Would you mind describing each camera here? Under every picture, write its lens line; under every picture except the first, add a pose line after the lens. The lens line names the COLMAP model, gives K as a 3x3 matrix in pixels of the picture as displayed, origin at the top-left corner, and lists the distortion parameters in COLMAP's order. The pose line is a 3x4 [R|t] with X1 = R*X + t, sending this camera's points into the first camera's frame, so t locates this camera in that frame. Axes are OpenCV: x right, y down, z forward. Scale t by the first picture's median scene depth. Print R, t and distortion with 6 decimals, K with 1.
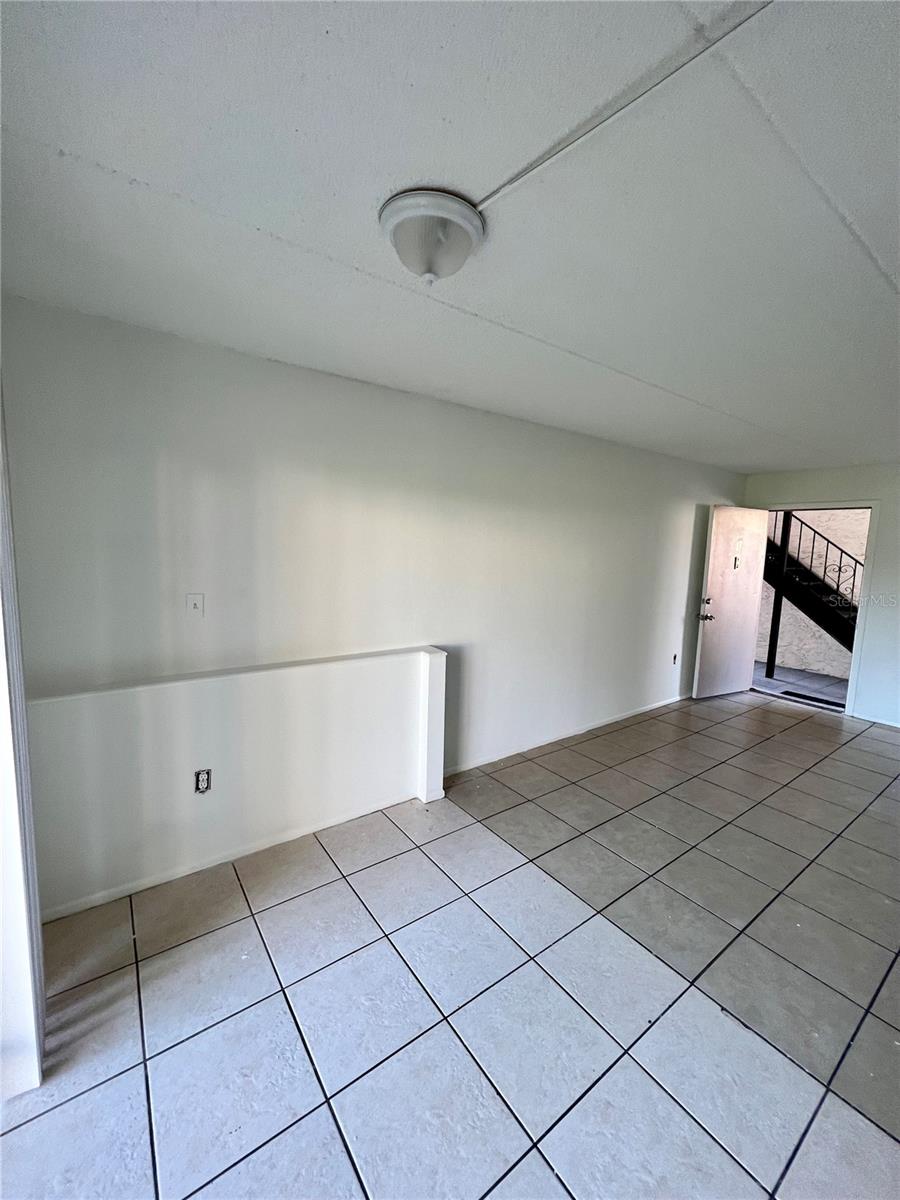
lens RADIAL K [[478.9, 0, 450.0], [0, 478.9, 600.0], [0, 0, 1]] dist [-0.000010, -0.000310]
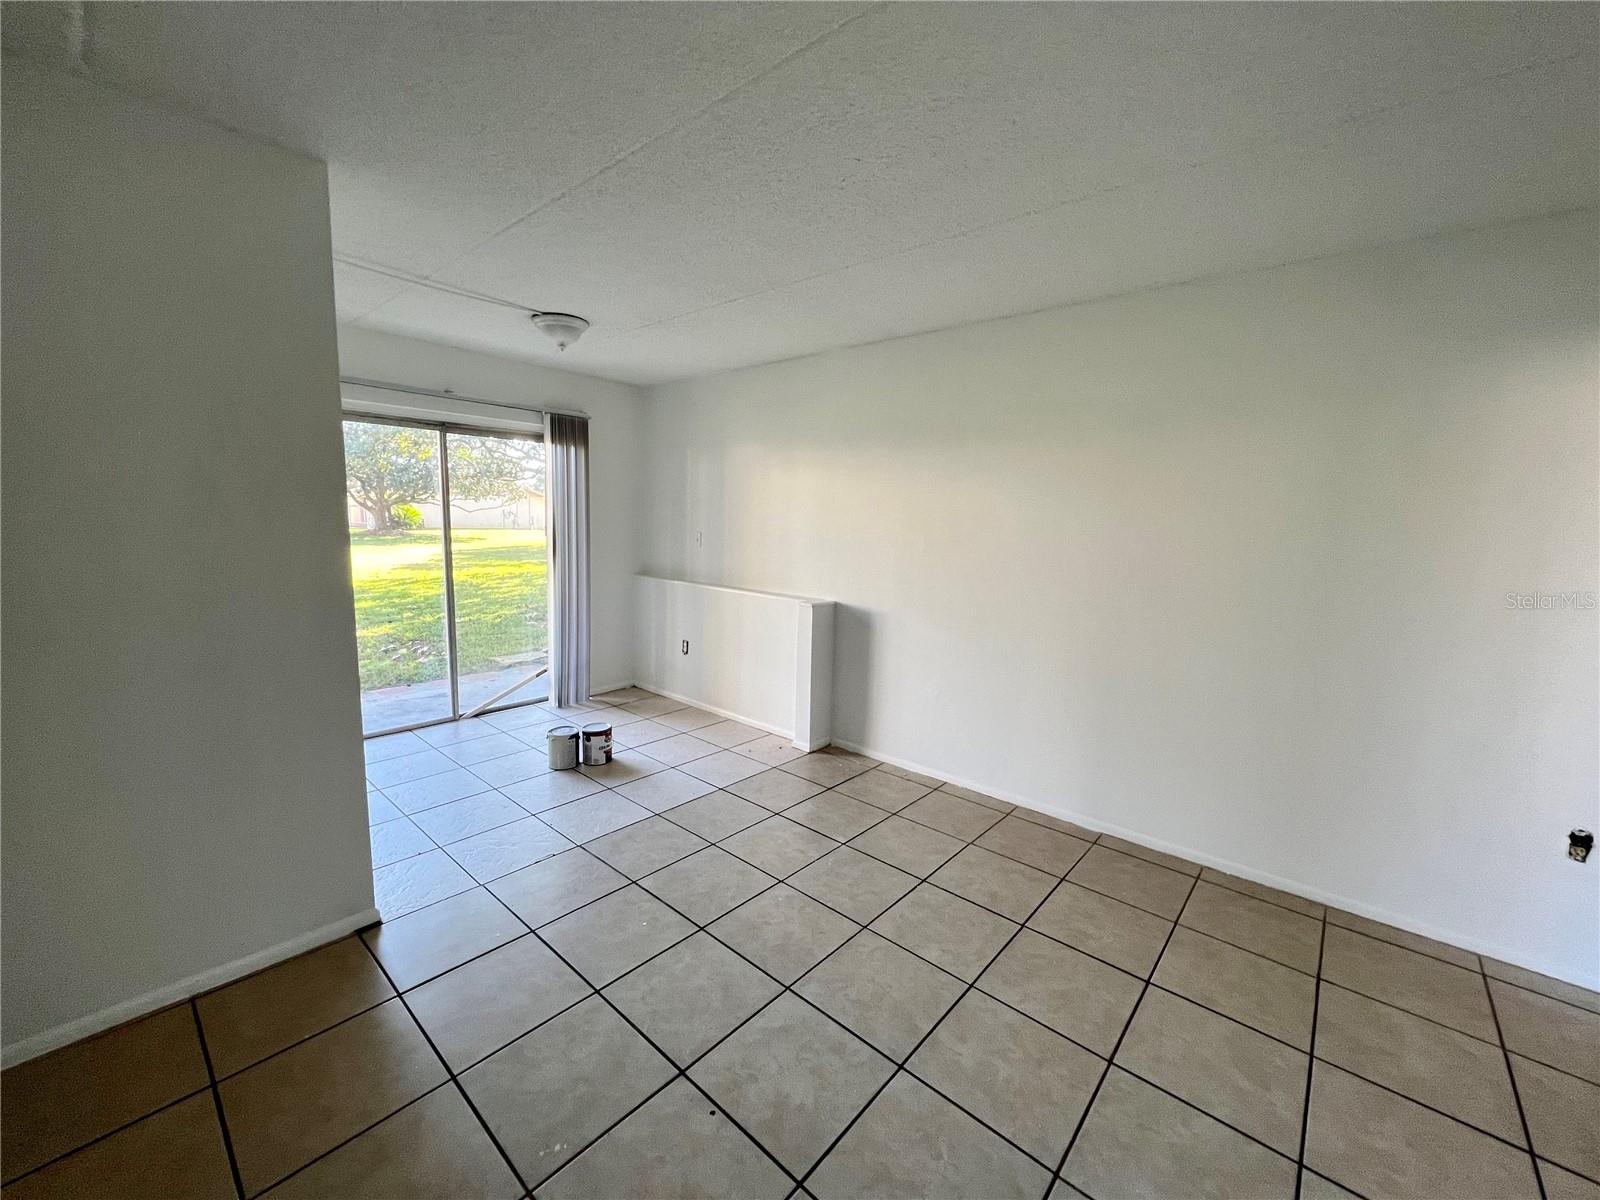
lens RADIAL K [[638.5, 0, 797.3], [0, 638.5, 603.0], [0, 0, 1]] dist [-0.000010, -0.000310]
pose [[0.215230, 0.108349, -0.970534, 1.258703], [-0.136014, 0.987466, 0.080076, 0.005529], [0.967045, 0.114771, 0.227269, 0.660341]]
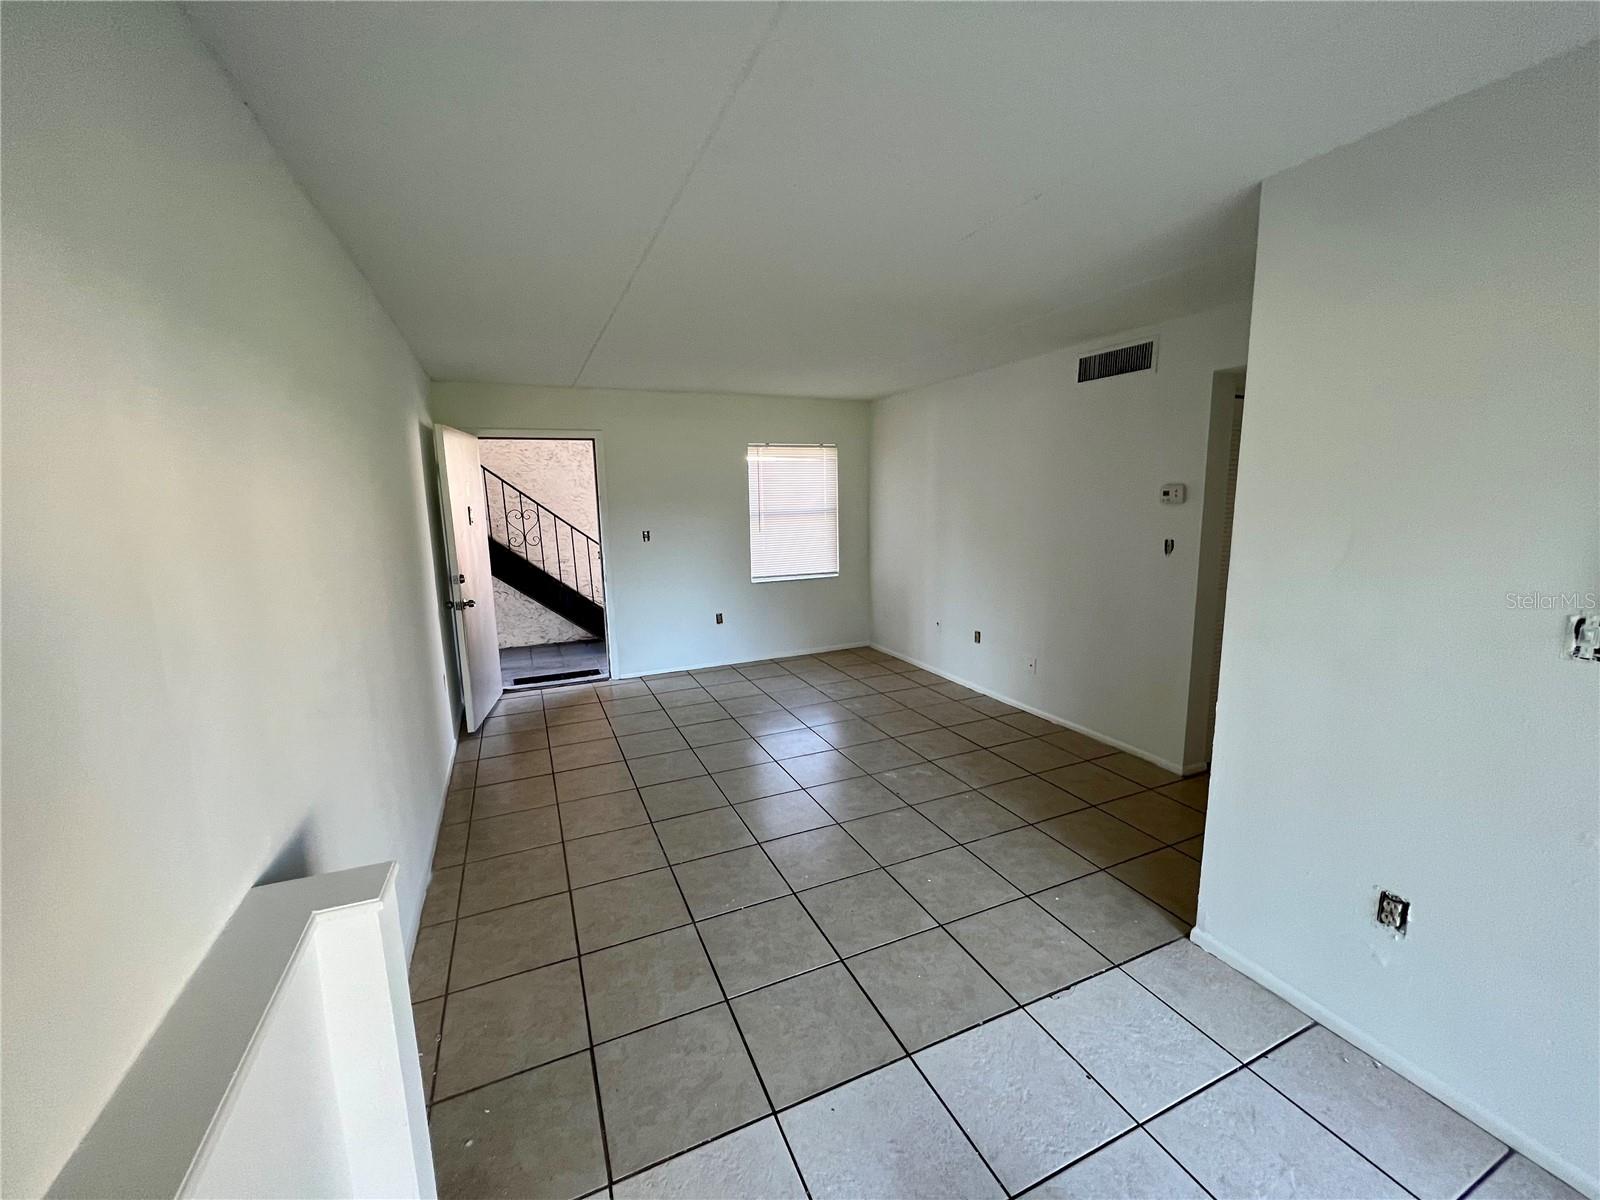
lens RADIAL K [[638.5, 0, 797.3], [0, 638.5, 603.0], [0, 0, 1]] dist [-0.000010, -0.000310]
pose [[0.209774, -0.201542, 0.956753, -0.305516], [0.142565, 0.974372, 0.173995, -0.083919], [-0.967300, 0.099900, 0.233131, 0.633144]]
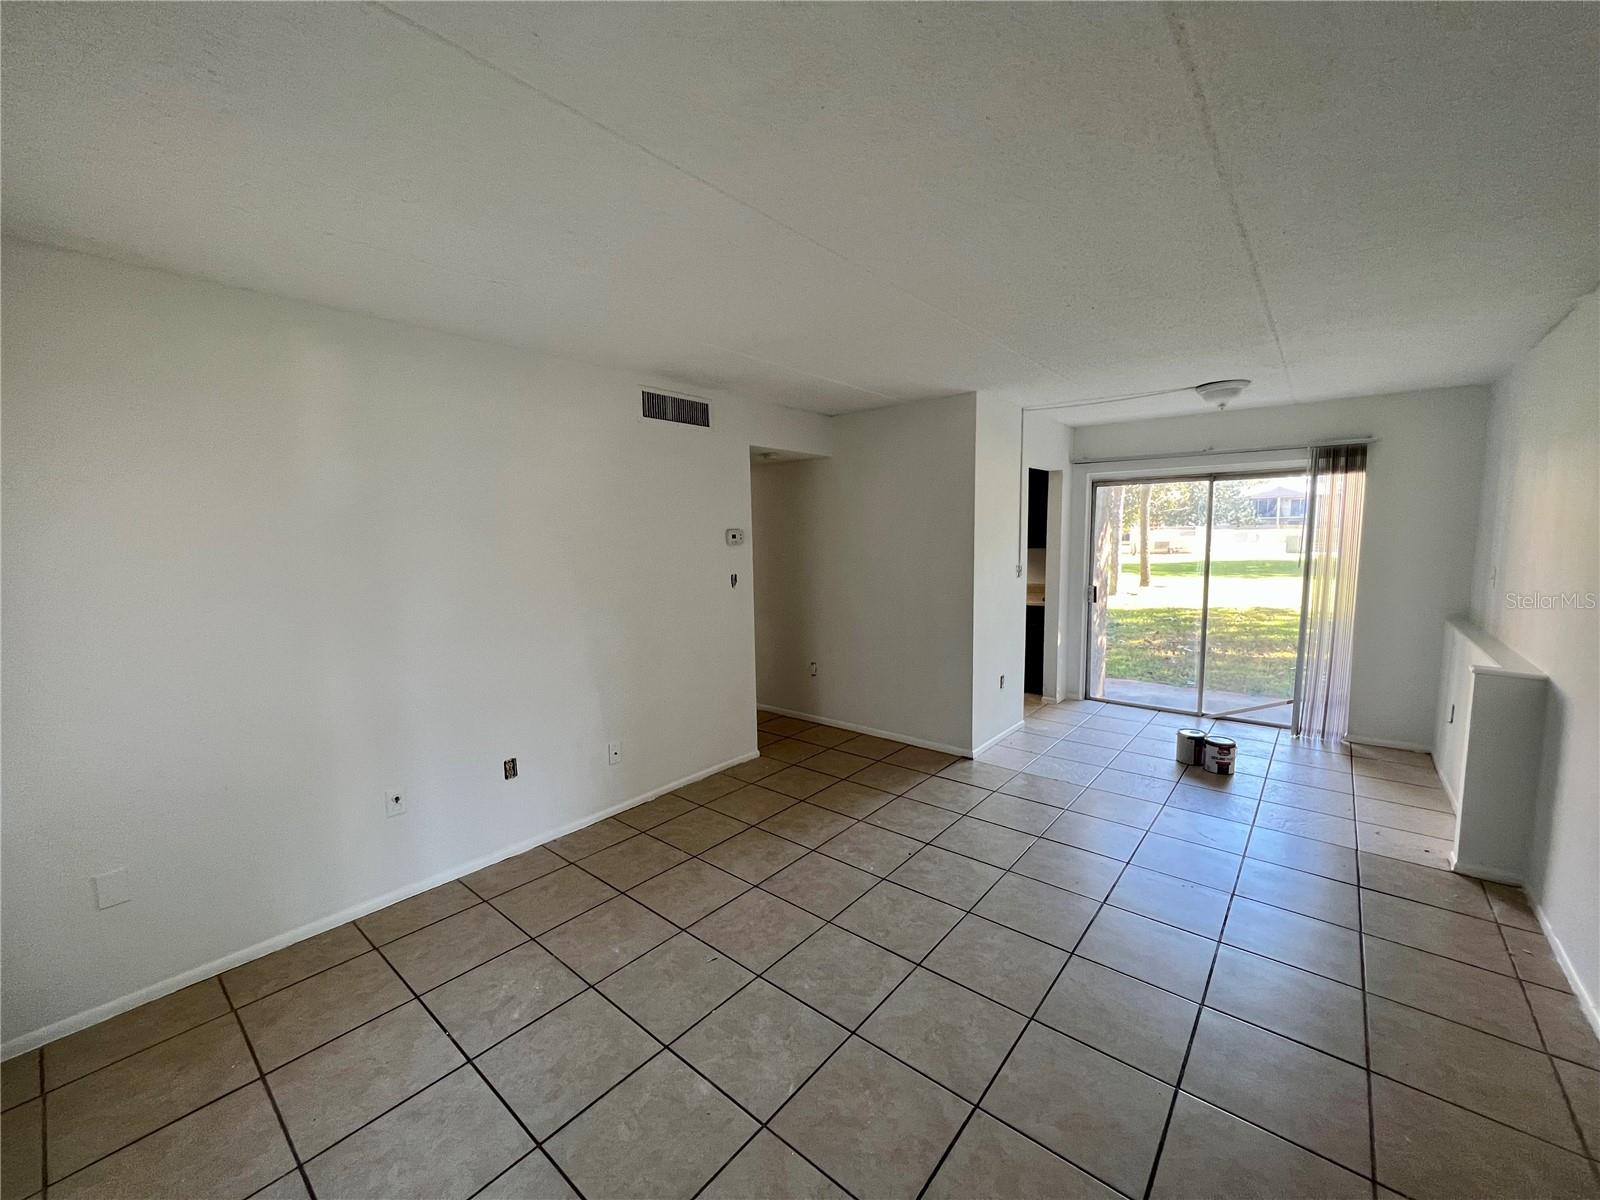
lens RADIAL K [[638.5, 0, 797.3], [0, 638.5, 603.0], [0, 0, 1]] dist [-0.000010, -0.000310]
pose [[-0.970361, 0.007571, -0.241542, 1.205223], [-0.046586, 0.974901, 0.217709, -0.149012], [0.237128, 0.222509, -0.945653, 1.626776]]
